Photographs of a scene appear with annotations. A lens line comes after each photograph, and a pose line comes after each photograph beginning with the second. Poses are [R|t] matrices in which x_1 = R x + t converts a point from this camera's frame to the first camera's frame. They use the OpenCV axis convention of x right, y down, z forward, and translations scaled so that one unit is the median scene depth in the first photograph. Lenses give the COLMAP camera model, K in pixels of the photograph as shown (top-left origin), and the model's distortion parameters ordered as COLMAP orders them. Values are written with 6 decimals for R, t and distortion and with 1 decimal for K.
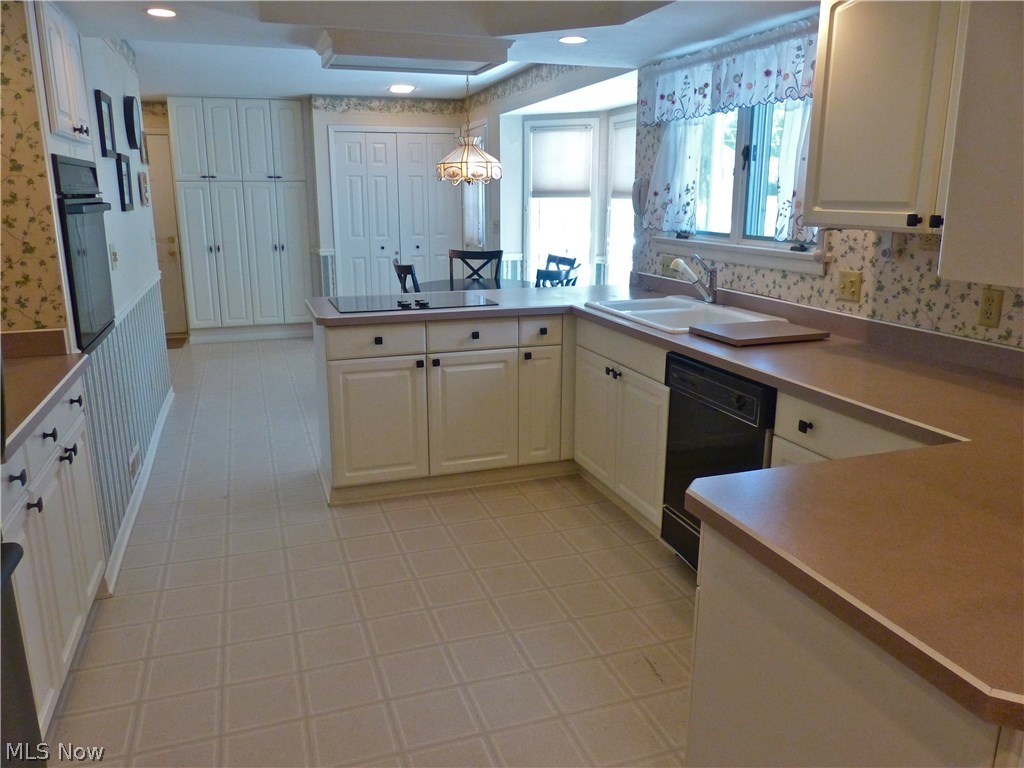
lens RADIAL K [[771.5, 0, 512.0], [0, 771.5, 384.0], [0, 0, 1]] dist [0.000131, 0.000610]
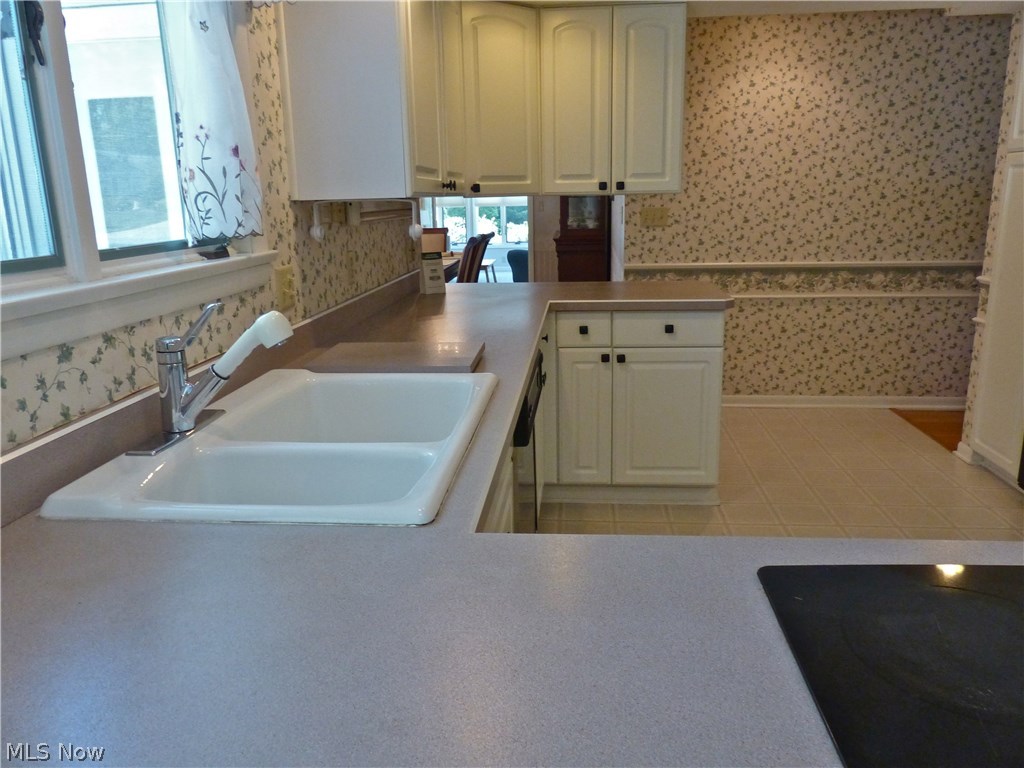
lens RADIAL K [[771.5, 0, 512.0], [0, 771.5, 384.0], [0, 0, 1]] dist [0.000131, 0.000610]
pose [[-0.902390, 0.027800, 0.430023, -0.050432], [0.231979, 0.872317, 0.430406, -0.252565], [-0.363151, 0.488150, -0.793619, 1.253018]]
